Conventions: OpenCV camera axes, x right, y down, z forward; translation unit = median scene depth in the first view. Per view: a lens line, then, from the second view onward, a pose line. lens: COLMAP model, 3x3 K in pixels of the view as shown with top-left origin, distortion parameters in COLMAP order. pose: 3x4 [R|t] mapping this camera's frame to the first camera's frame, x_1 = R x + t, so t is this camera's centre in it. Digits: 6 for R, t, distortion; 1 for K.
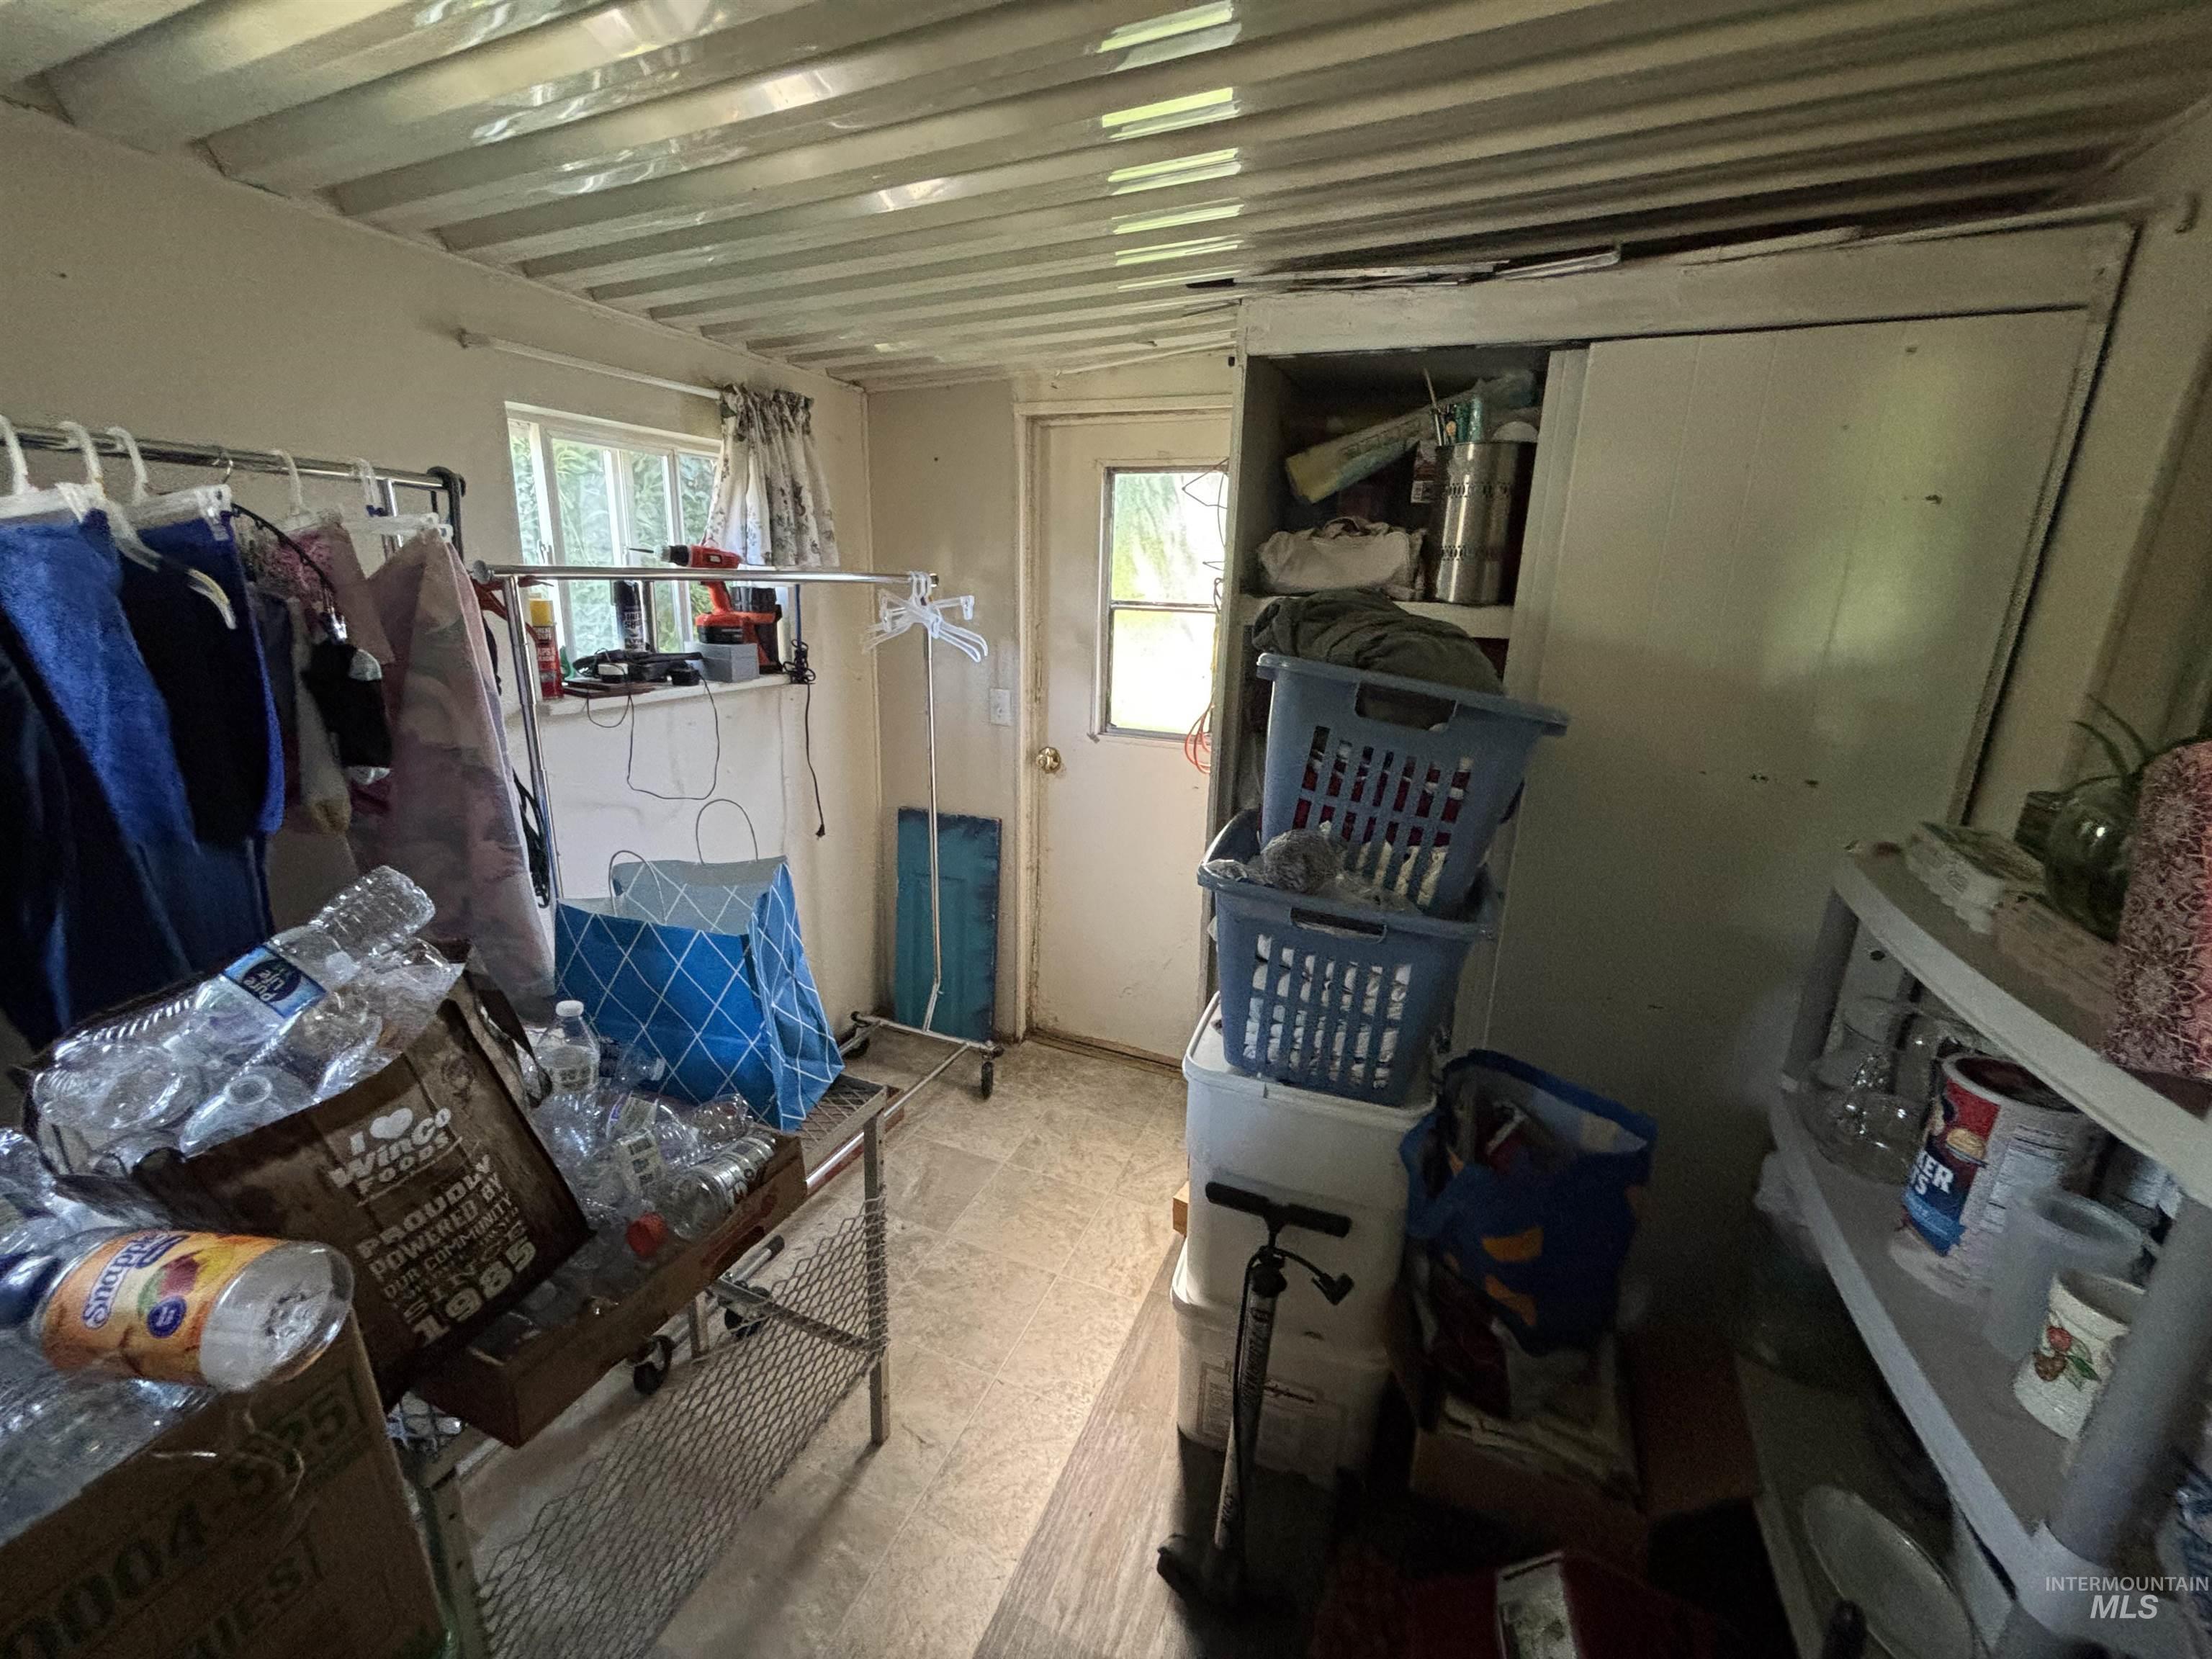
lens RADIAL K [[899.0, 0, 1096.9], [0, 899.0, 837.6], [0, 0, 1]] dist [0.000082, -0.000598]
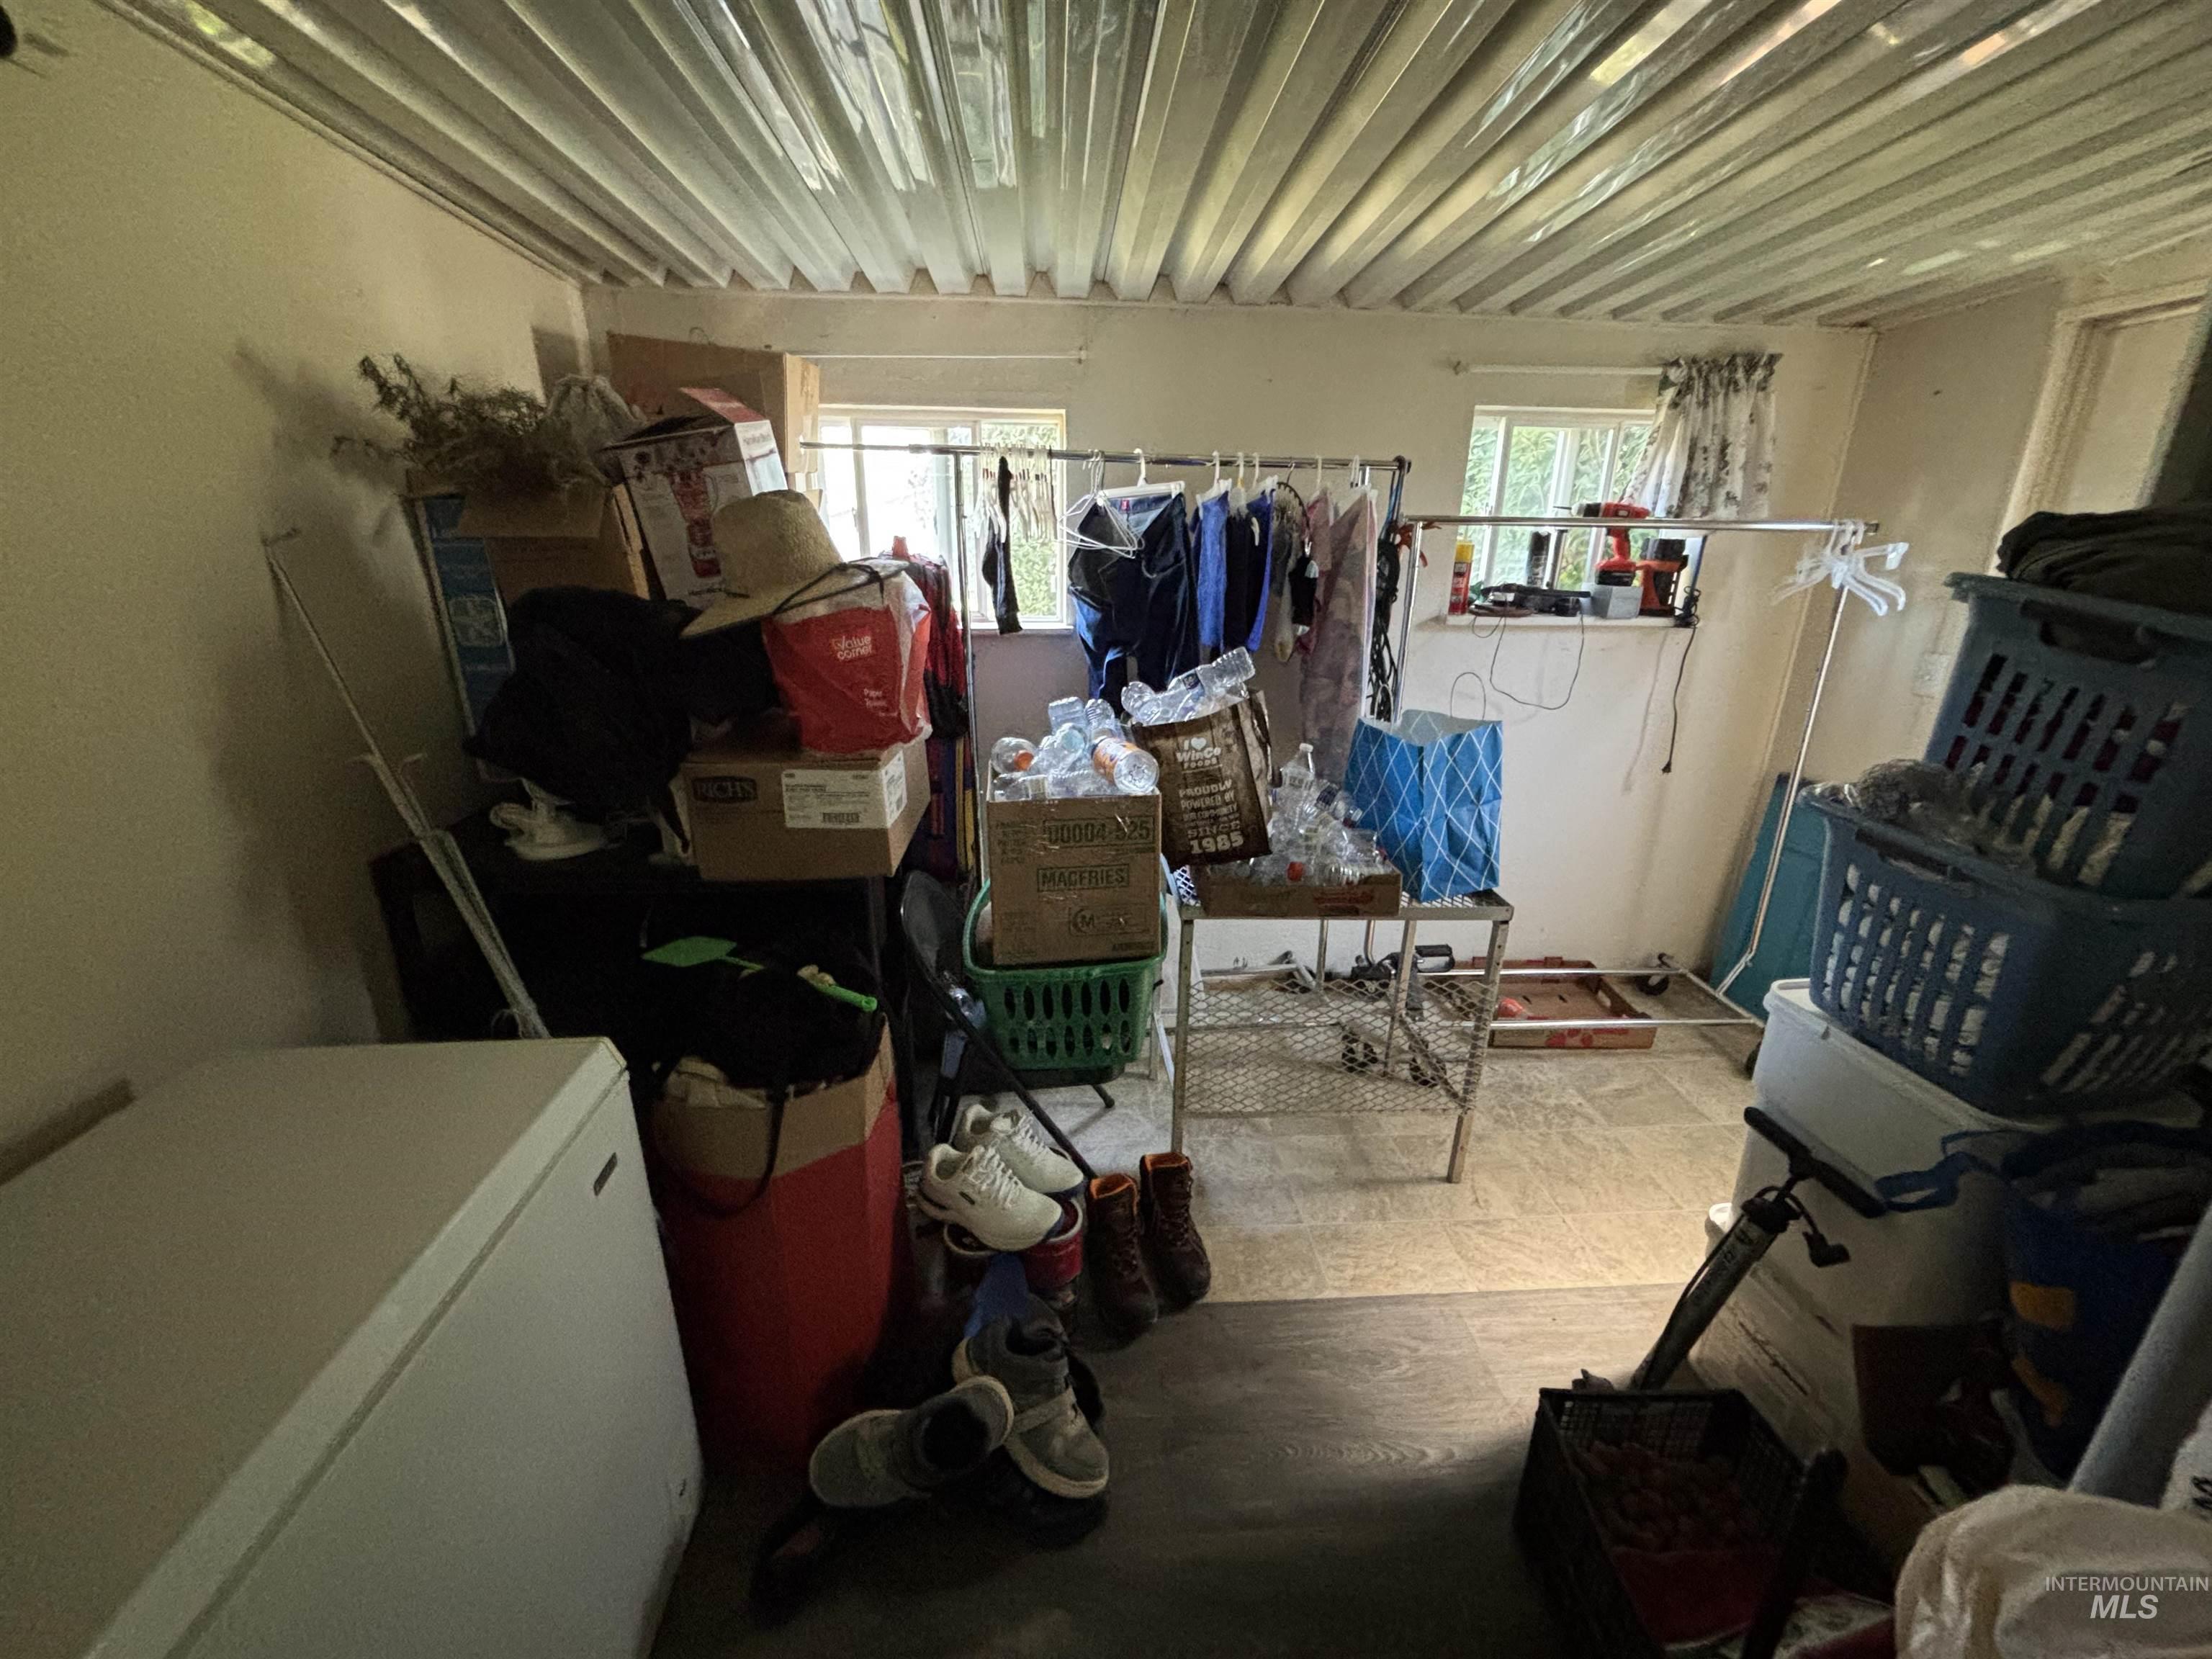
lens RADIAL K [[849.0, 0, 1106.0], [0, 849.0, 829.5], [0, 0, 1]] dist [-0.000375, 0.000121]
pose [[0.447714, 0.273296, -0.851388, 0.429159], [-0.249927, 0.952446, 0.174309, 0.082072], [0.858539, 0.134745, 0.494727, -0.115356]]
